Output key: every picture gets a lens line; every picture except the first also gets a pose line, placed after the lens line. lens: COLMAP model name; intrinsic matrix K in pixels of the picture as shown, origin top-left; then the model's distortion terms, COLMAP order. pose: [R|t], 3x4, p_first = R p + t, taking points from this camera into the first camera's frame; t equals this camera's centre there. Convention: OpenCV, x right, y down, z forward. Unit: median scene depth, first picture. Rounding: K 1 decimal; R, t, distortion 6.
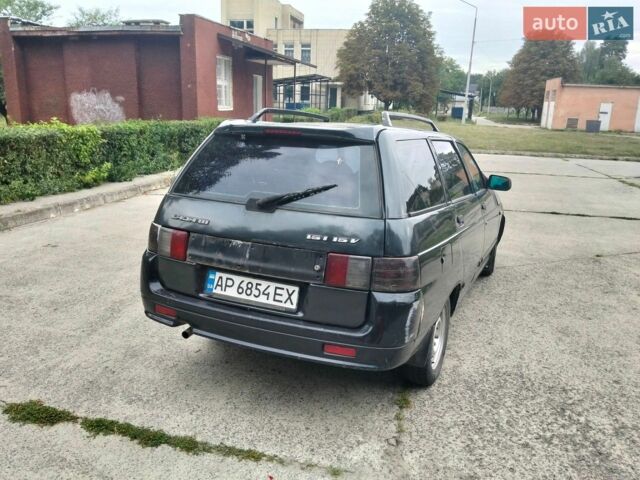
lens RADIAL K [[522.7, 0, 320.0], [0, 522.7, 240.0], [0, 0, 1]] dist [-0.007944, -0.006690]
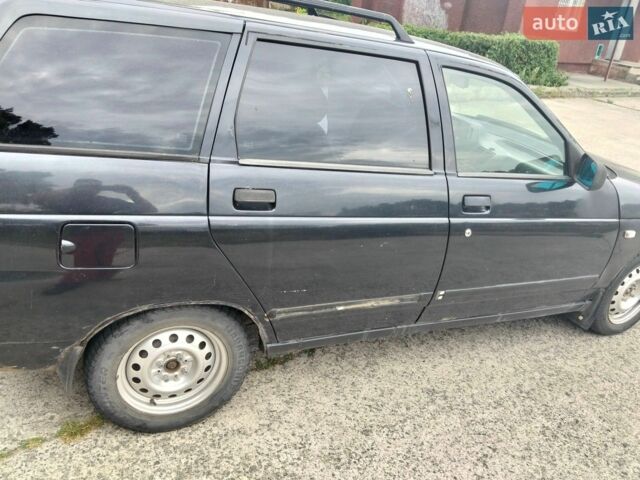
lens RADIAL K [[522.7, 0, 320.0], [0, 522.7, 240.0], [0, 0, 1]] dist [-0.007944, -0.006690]
pose [[0.747204, 0.325725, -0.579301, 0.442676], [-0.240673, 0.945115, 0.220984, -0.091441], [0.619486, -0.025698, 0.784587, 0.423970]]
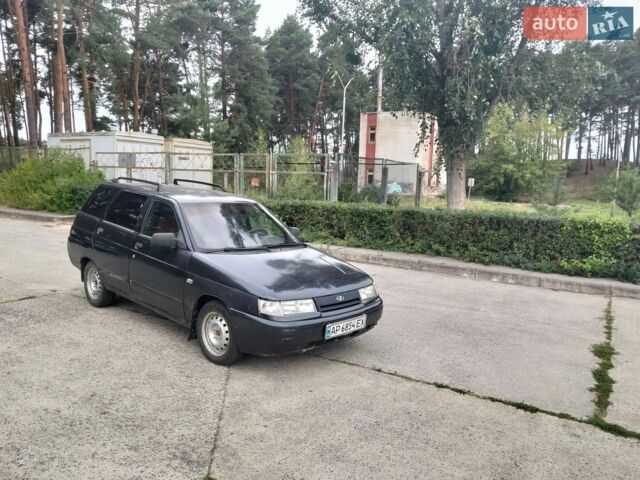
lens RADIAL K [[522.7, 0, 320.0], [0, 522.7, 240.0], [0, 0, 1]] dist [-0.007944, -0.006690]
pose [[-0.320360, 0.067681, -0.944875, 1.240321], [-0.274668, 0.947960, 0.161028, -0.364522], [0.906602, 0.311114, -0.285099, 1.553986]]
